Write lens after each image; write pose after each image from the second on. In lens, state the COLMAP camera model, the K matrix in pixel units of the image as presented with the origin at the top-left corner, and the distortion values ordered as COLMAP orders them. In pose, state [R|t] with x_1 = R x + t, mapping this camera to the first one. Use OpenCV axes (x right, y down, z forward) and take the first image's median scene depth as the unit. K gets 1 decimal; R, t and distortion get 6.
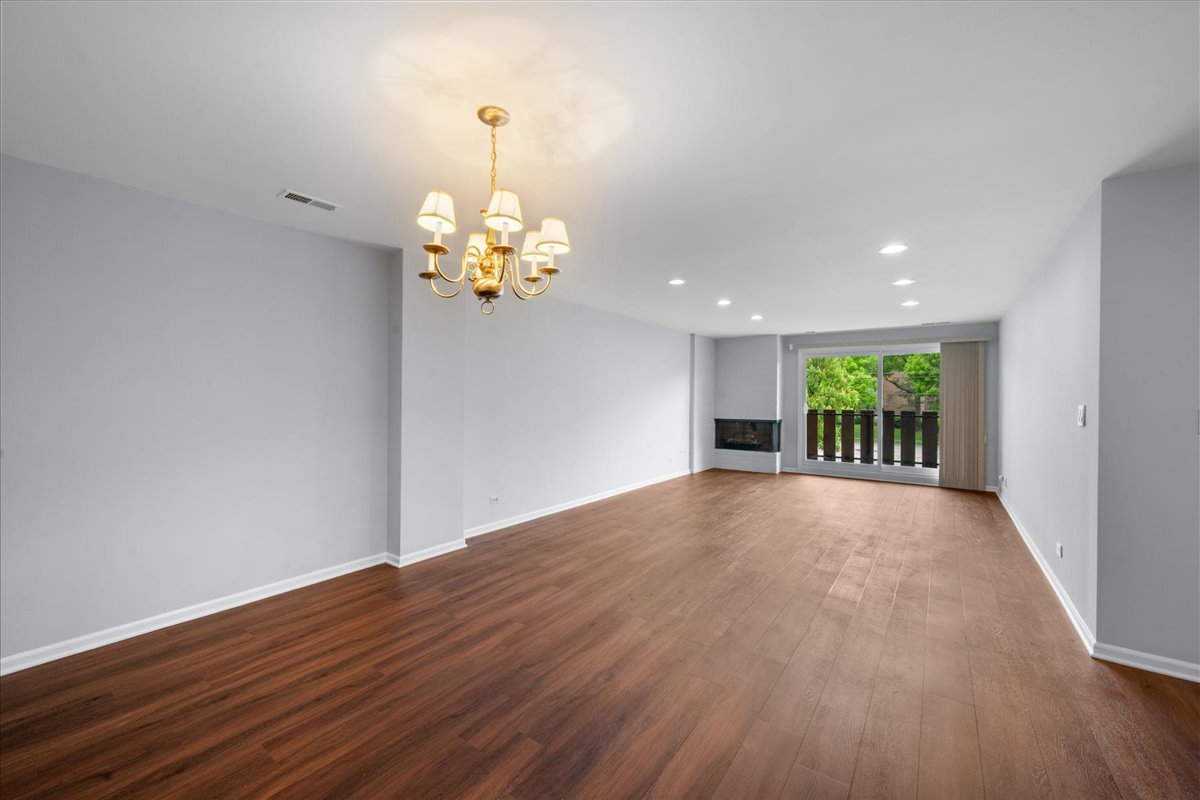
lens RADIAL K [[486.7, 0, 593.7], [0, 486.7, 398.5], [0, 0, 1]] dist [0.001236, -0.000013]
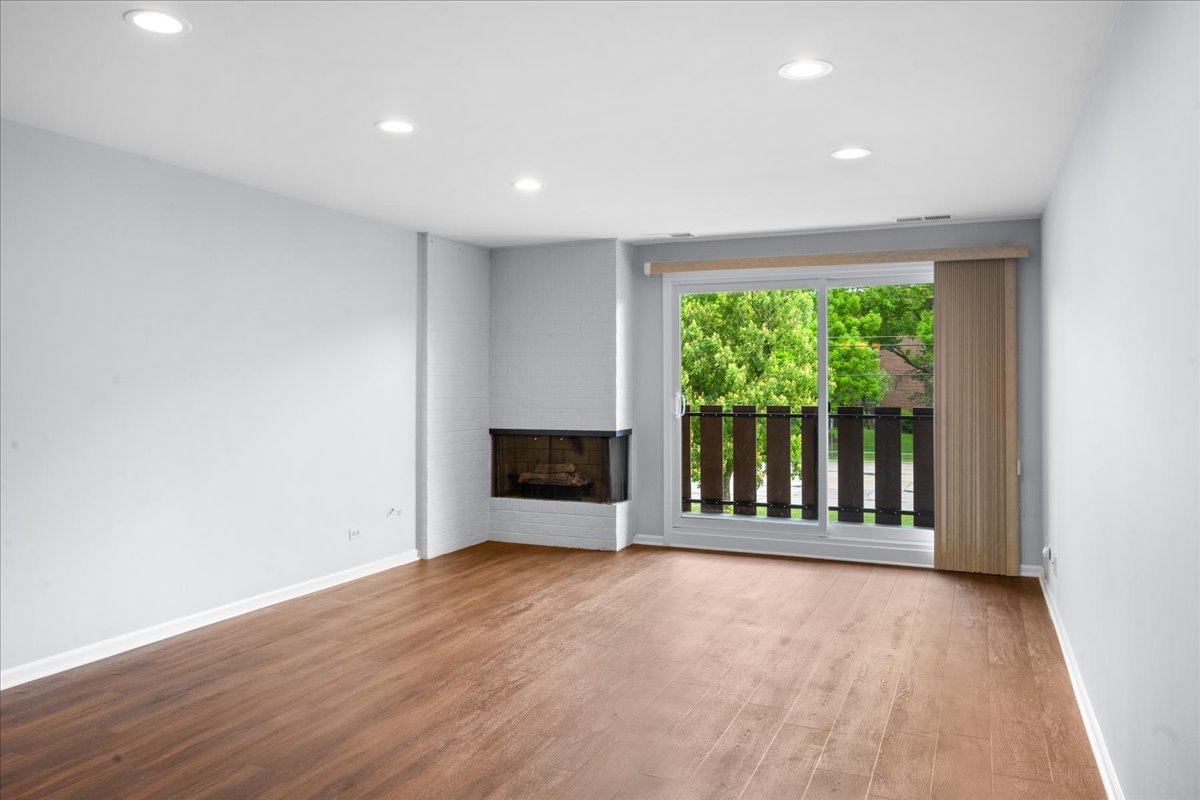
lens RADIAL K [[834.5, 0, 624.1], [0, 834.5, 374.4], [0, 0, 1]] dist [-0.019170, 0.005259]
pose [[0.978212, -0.003449, 0.207580, 0.216633], [0.006117, 0.999907, -0.012214, 0.001927], [-0.207518, 0.013218, 0.978142, 0.239614]]
